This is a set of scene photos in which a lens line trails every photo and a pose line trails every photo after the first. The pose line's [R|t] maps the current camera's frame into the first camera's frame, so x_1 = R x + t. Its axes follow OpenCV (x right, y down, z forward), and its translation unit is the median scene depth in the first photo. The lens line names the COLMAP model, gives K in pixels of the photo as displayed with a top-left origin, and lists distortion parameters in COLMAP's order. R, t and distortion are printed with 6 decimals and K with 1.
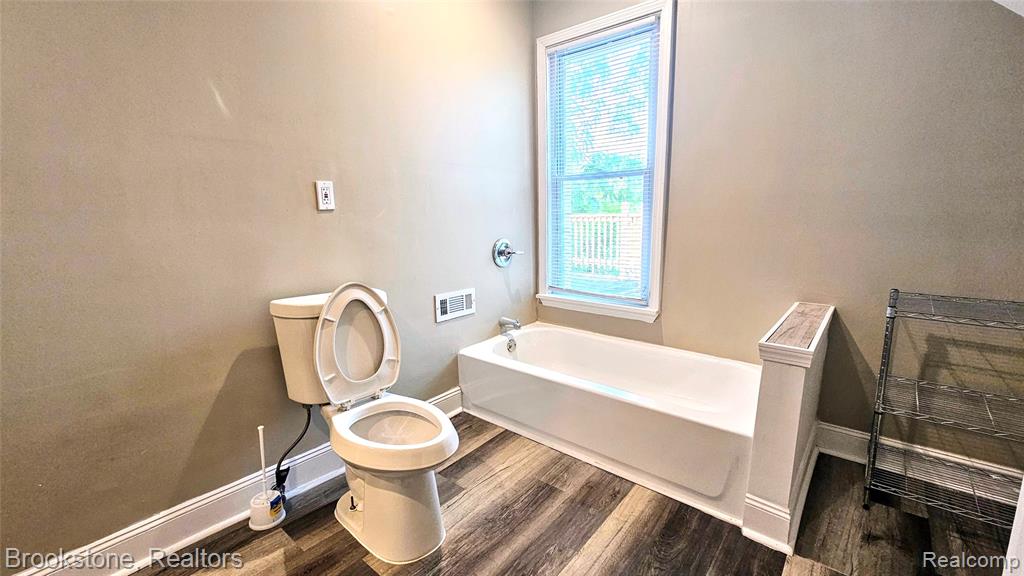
lens RADIAL K [[439.3, 0, 509.4], [0, 439.3, 292.5], [0, 0, 1]] dist [-0.001719, -0.000461]
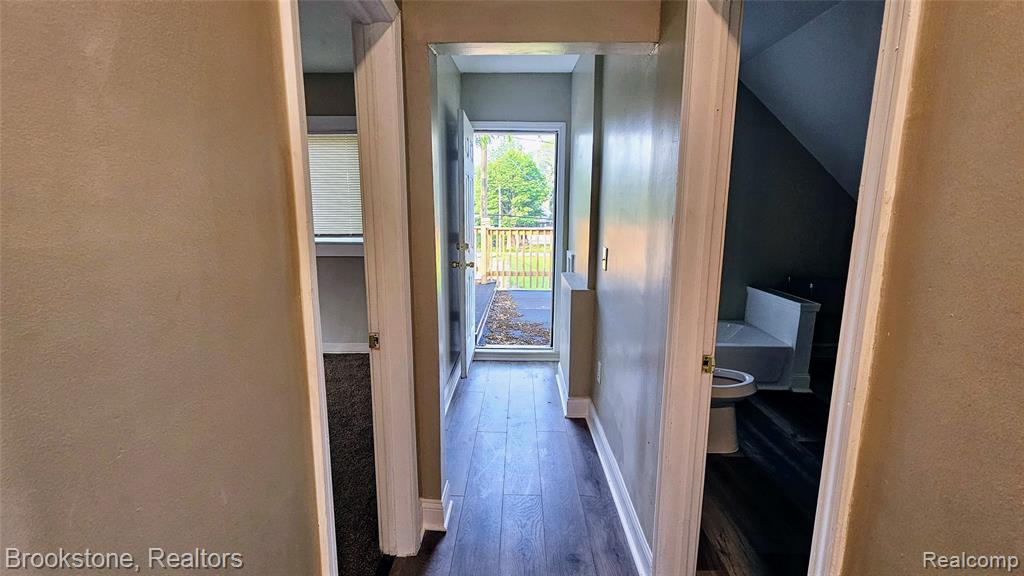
lens RADIAL K [[439.3, 0, 510.3], [0, 439.3, 282.9], [0, 0, 1]] dist [-0.001719, -0.000461]
pose [[0.771043, -0.091157, 0.630224, -1.696507], [0.101067, 0.994674, 0.020222, -0.169468], [-0.628711, 0.048103, 0.776150, 0.124994]]
